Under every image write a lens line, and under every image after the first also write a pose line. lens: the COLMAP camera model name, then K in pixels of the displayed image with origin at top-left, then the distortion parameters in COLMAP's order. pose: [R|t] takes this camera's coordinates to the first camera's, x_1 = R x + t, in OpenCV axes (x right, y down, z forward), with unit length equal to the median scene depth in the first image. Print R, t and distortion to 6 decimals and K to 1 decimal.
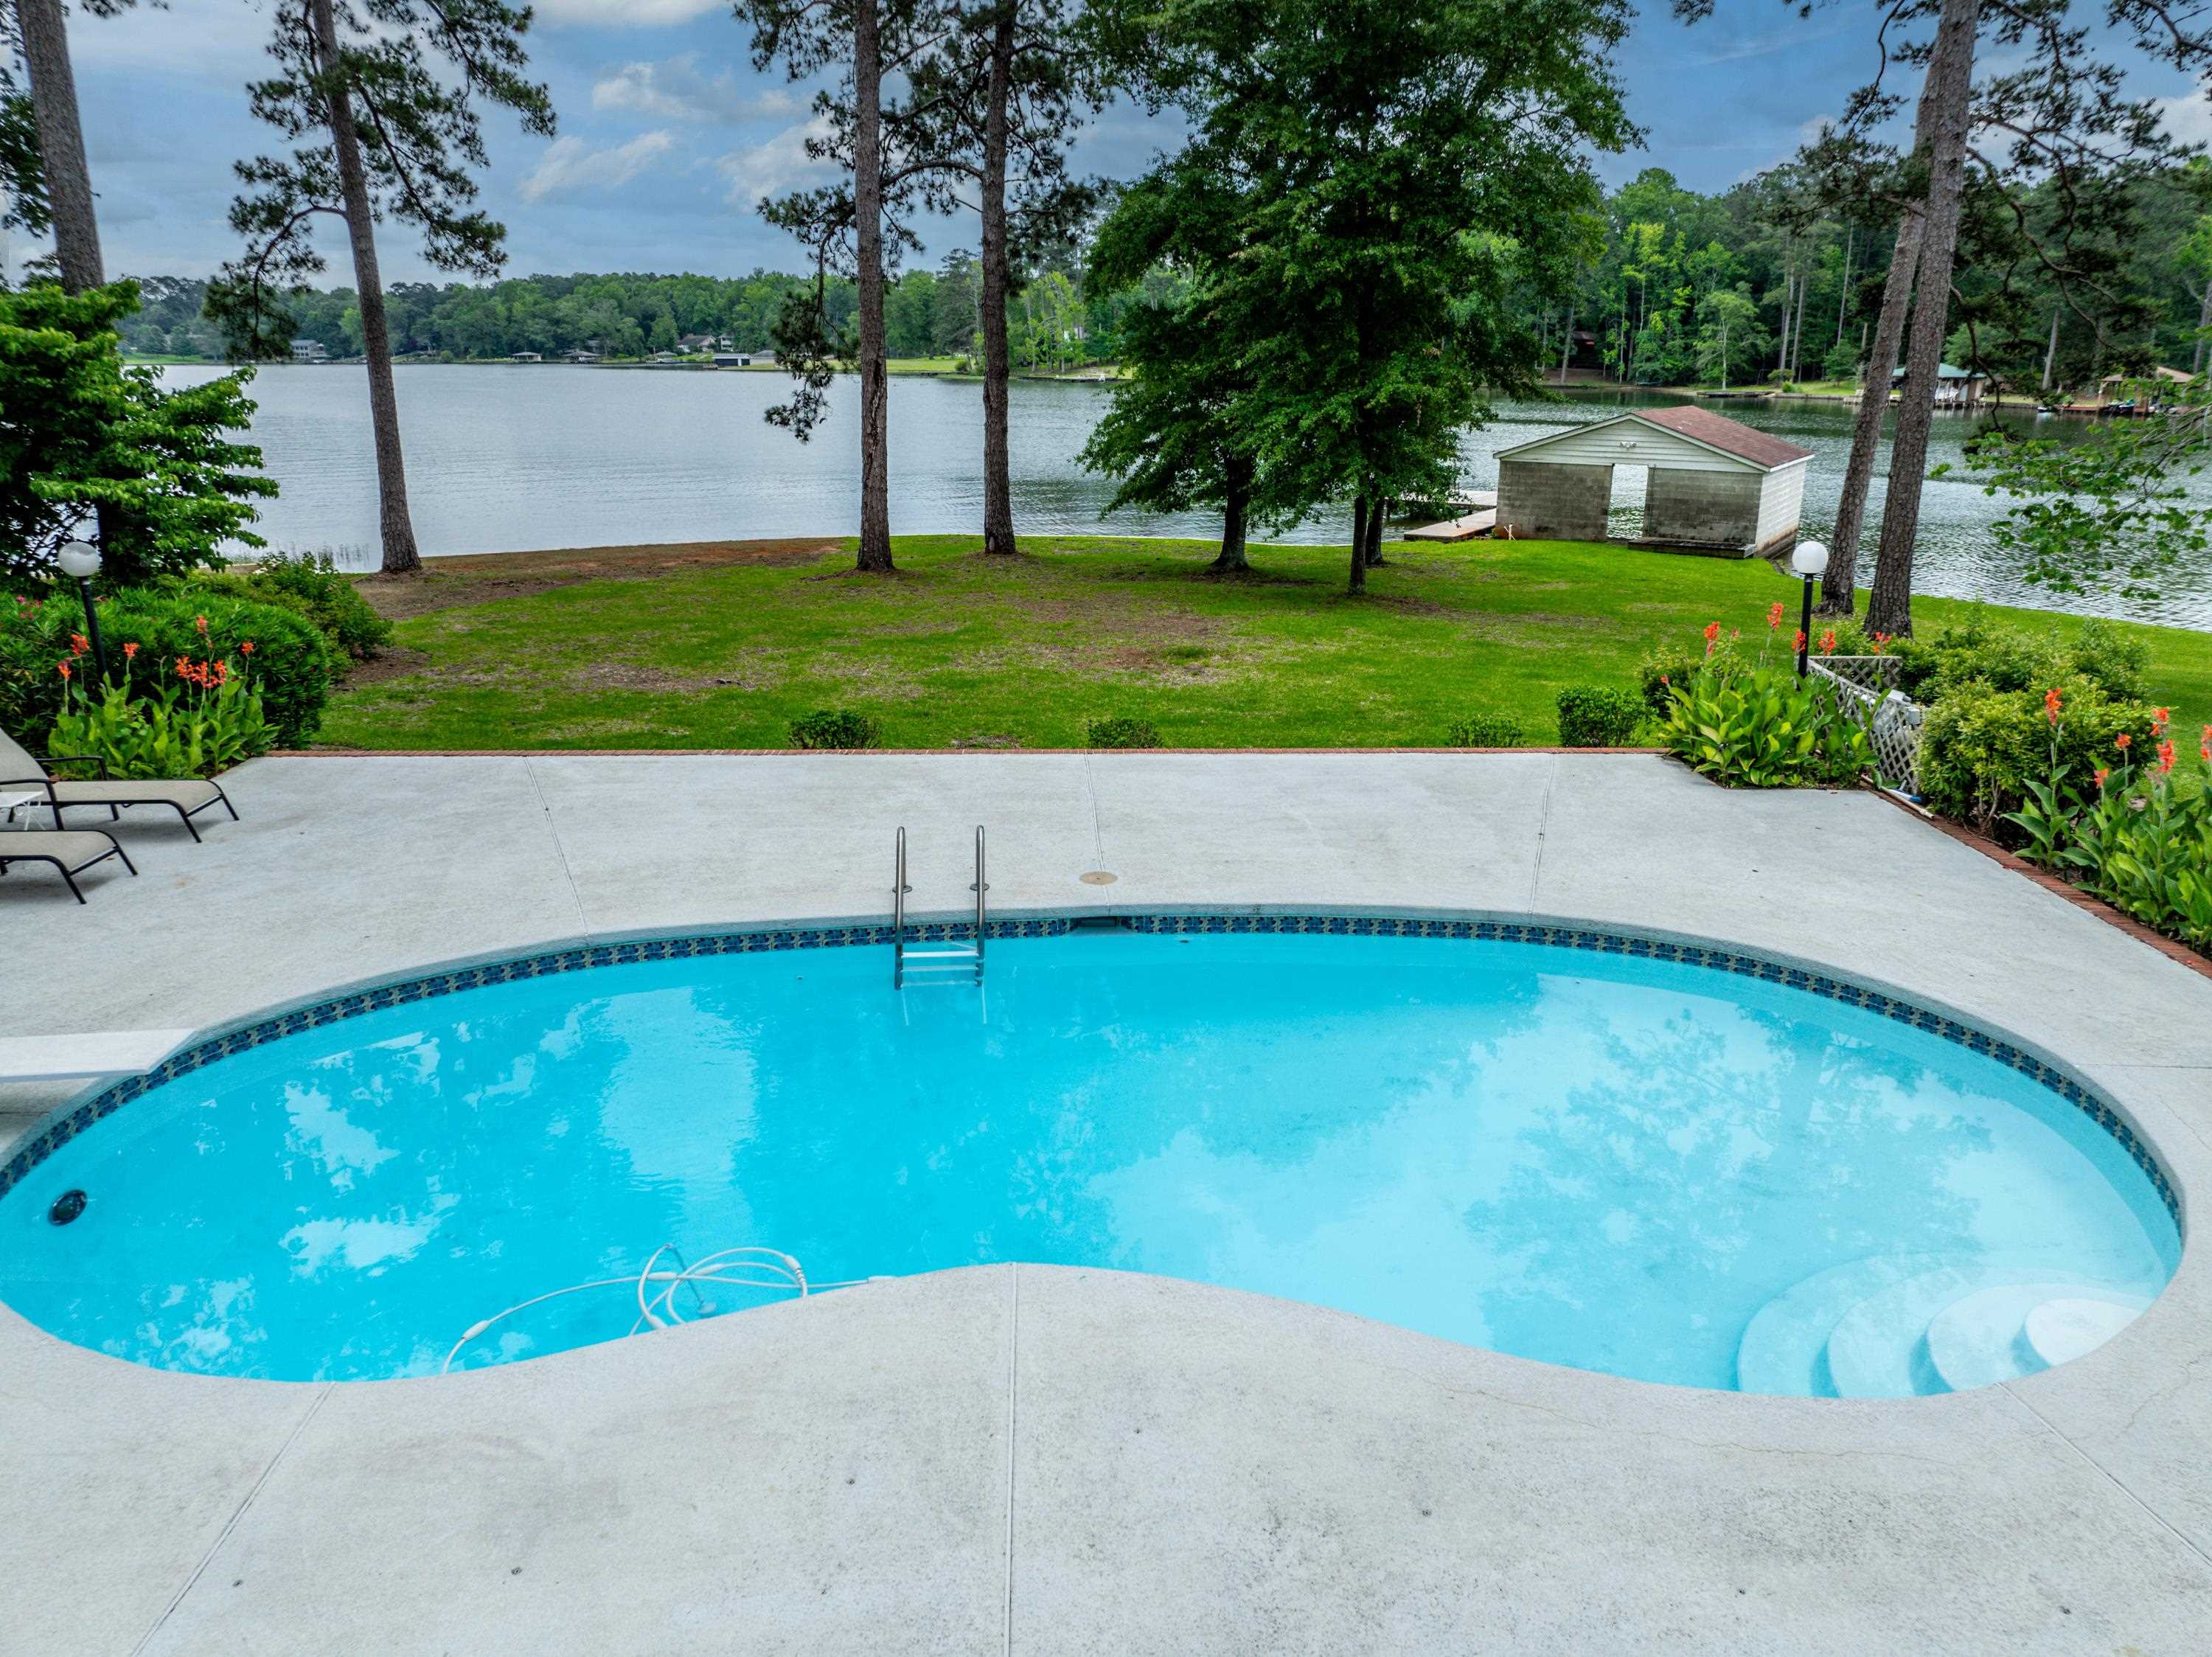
lens RADIAL K [[1527.5, 0, 1106.0], [0, 1527.5, 828.5], [0, 0, 1]] dist [-0.045660, 0.017089]
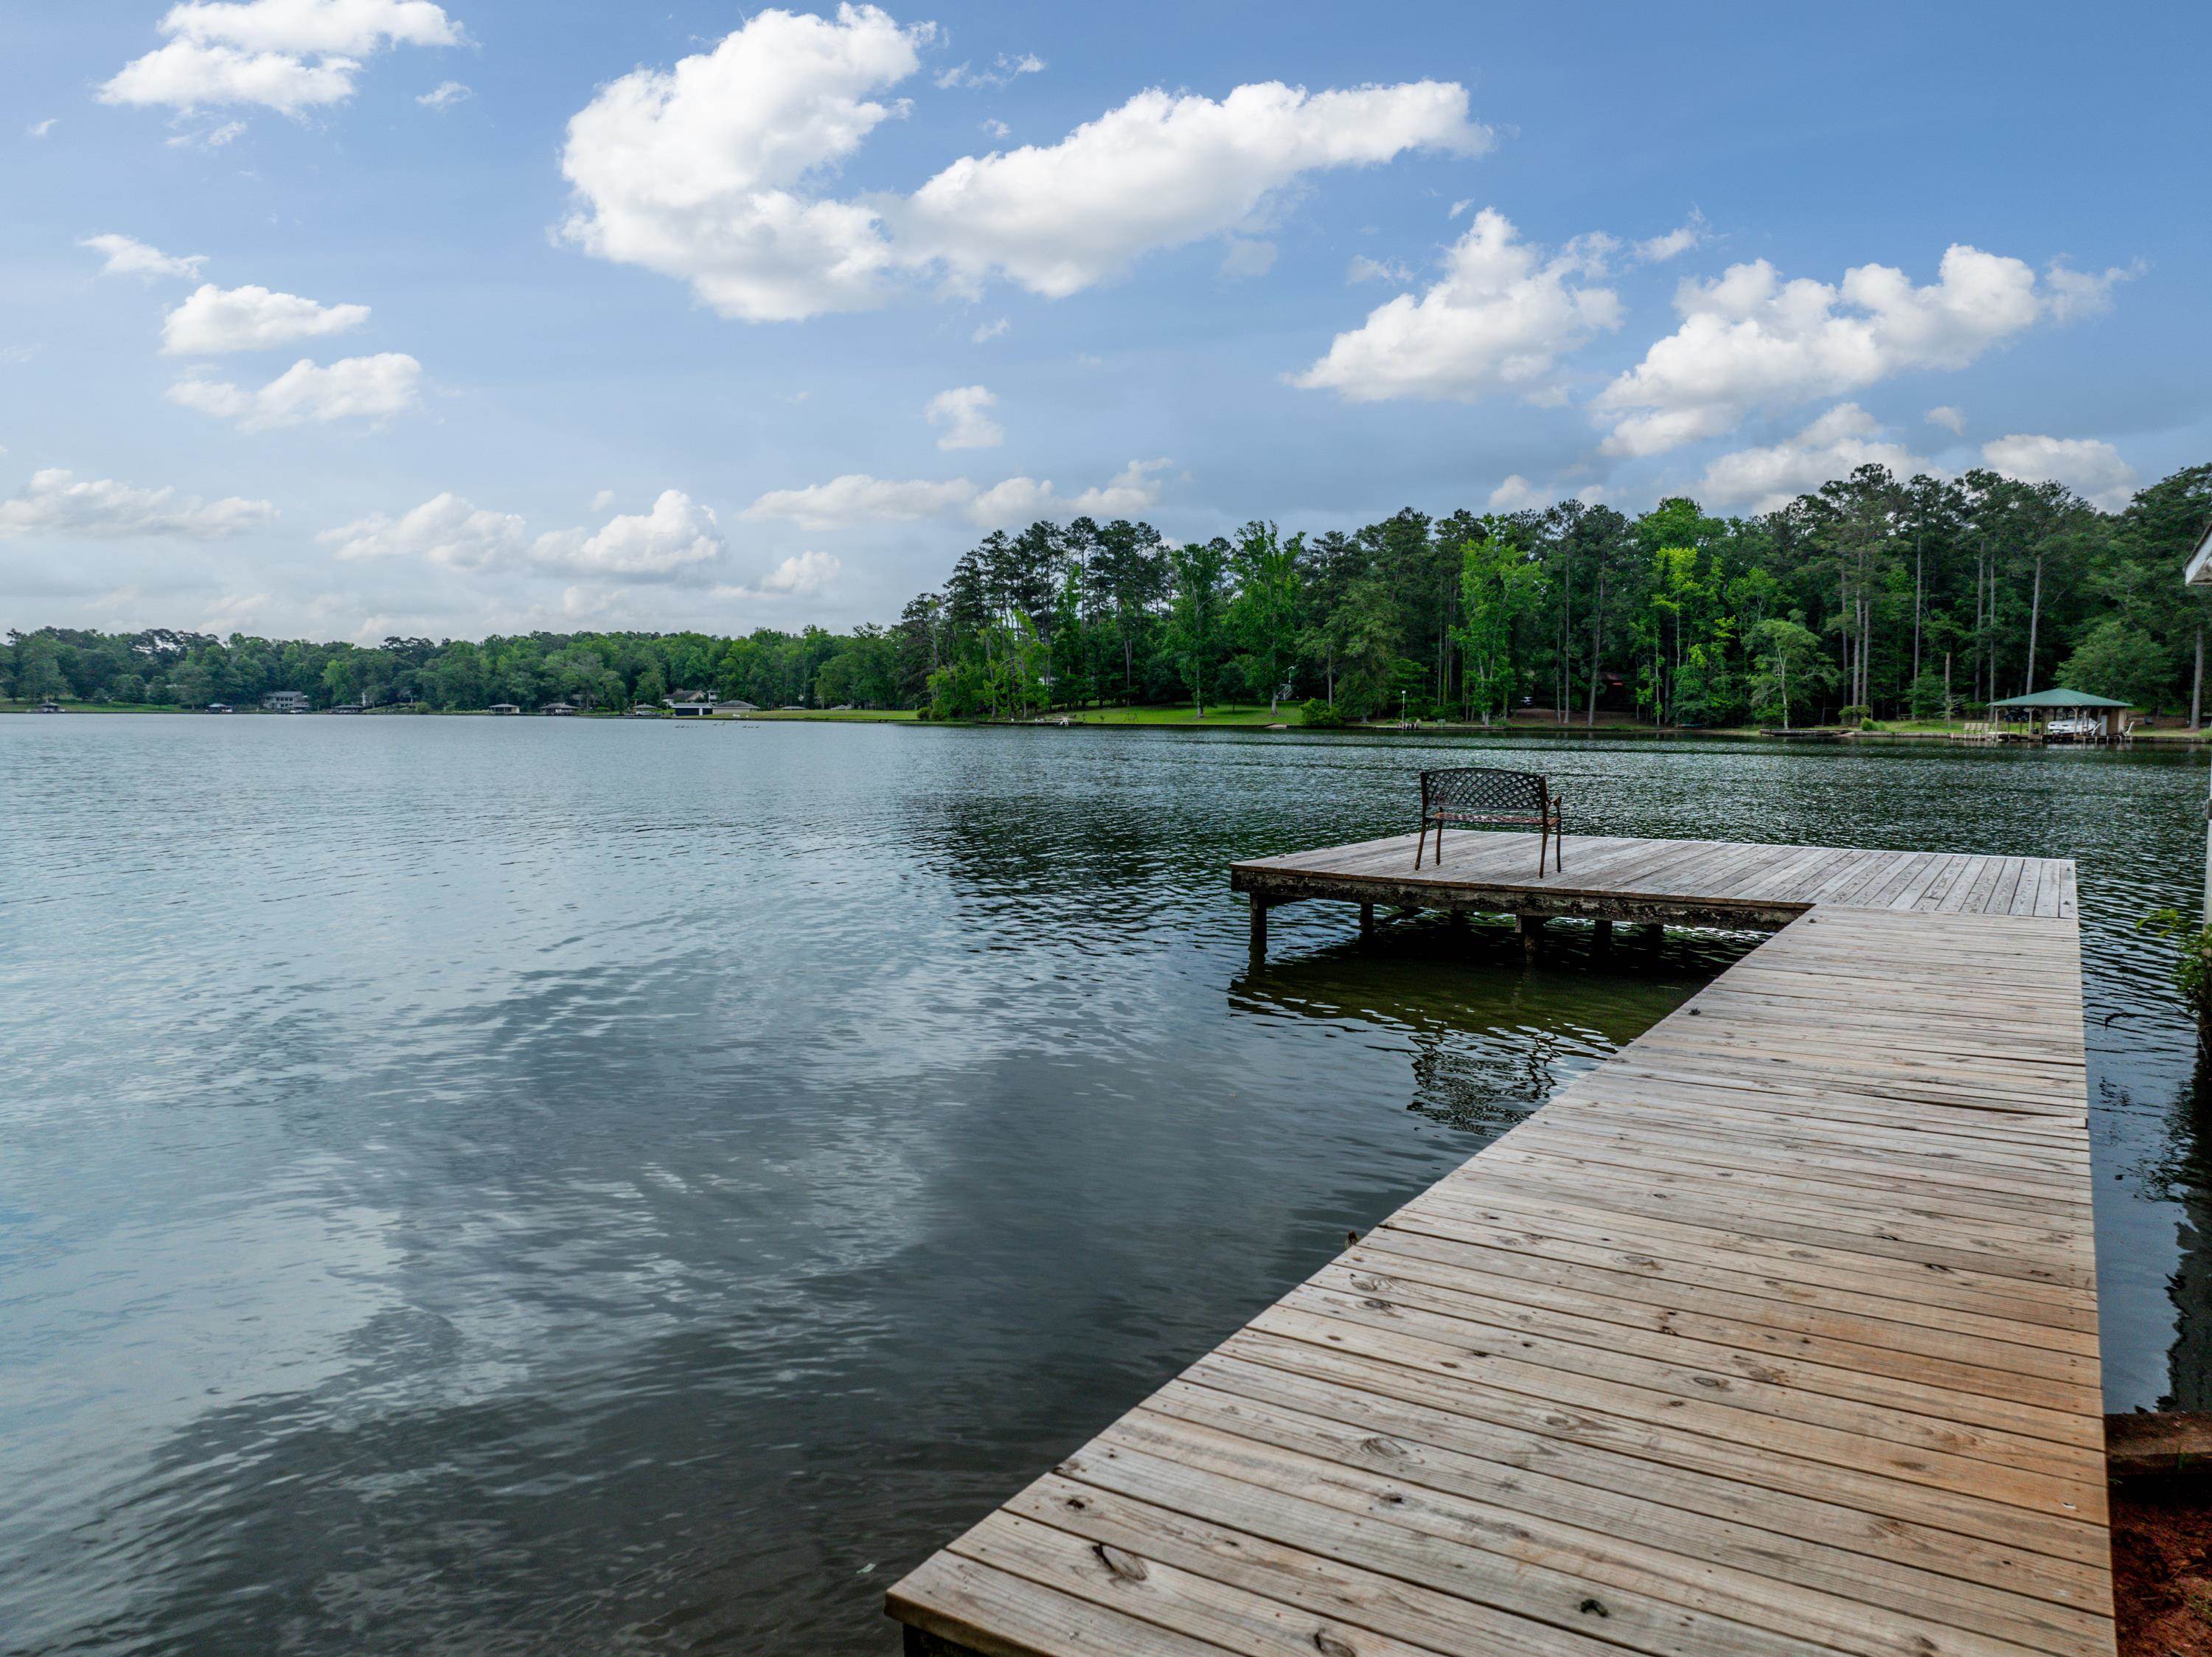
lens RADIAL K [[1521.4, 0, 1106.0], [0, 1521.4, 828.5], [0, 0, 1]] dist [-0.043381, -0.004447]
pose [[0.999874, 0.004246, -0.015288, 0.040043], [-0.007651, 0.973139, -0.230091, -0.037892], [0.013900, 0.230179, 0.973049, 0.176926]]
